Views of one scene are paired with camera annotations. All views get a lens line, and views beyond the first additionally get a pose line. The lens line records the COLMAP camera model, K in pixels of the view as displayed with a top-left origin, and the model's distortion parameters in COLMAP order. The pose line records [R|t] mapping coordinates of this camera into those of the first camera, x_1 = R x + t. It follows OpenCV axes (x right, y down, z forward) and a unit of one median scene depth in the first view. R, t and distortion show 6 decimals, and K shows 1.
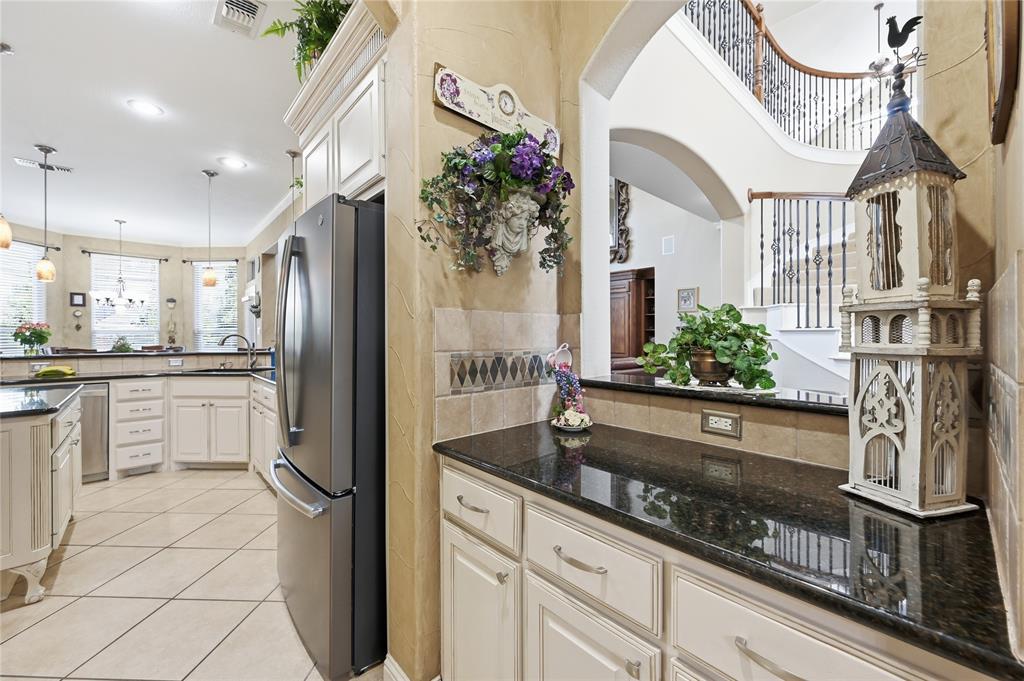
lens RADIAL K [[402.9, 0, 512.9], [0, 402.9, 335.0], [0, 0, 1]] dist [0.000777, 0.000068]
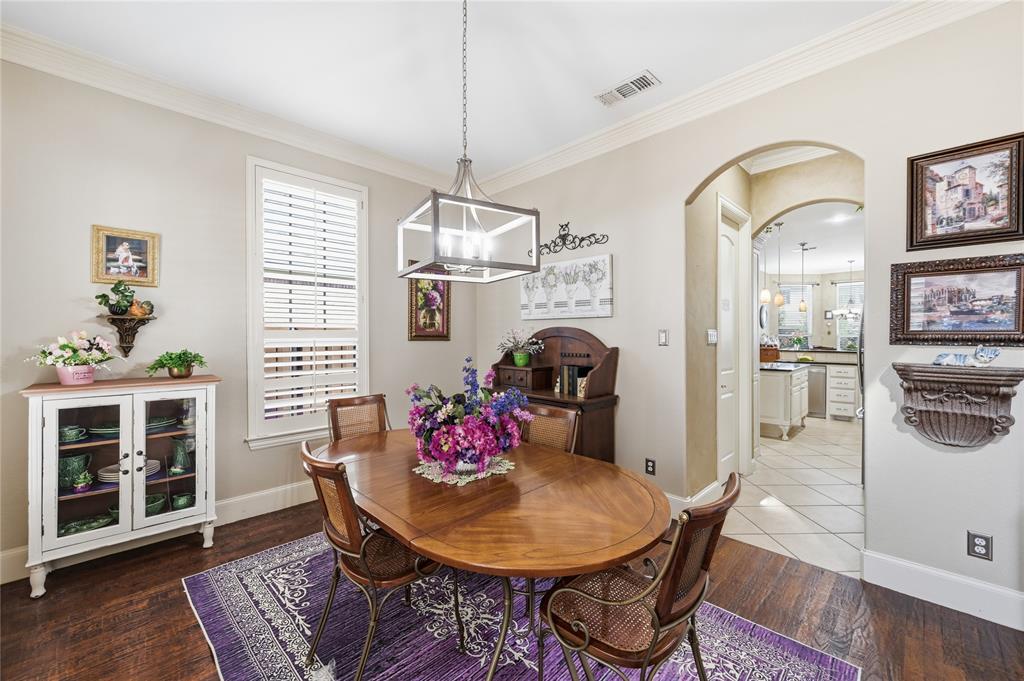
lens RADIAL K [[402.9, 0, 512.9], [0, 402.9, 335.0], [0, 0, 1]] dist [0.000777, 0.000068]
pose [[0.038732, 0.003762, -0.999243, 0.421523], [-0.001465, 0.999992, 0.003708, -0.015674], [0.999249, 0.001320, 0.038737, -0.271690]]
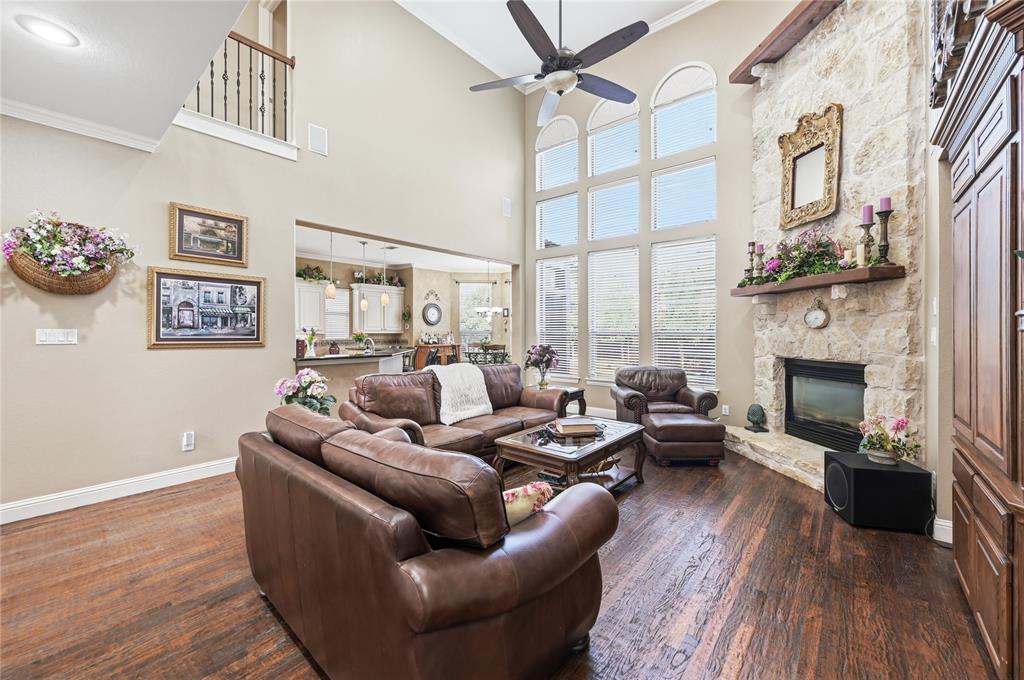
lens RADIAL K [[402.9, 0, 512.9], [0, 402.9, 334.5], [0, 0, 1]] dist [0.000777, 0.000068]
pose [[0.133374, 0.007738, -0.991036, 0.507870], [0.001744, 0.999966, 0.008043, -0.015436], [0.991064, -0.002801, 0.133356, 0.832117]]
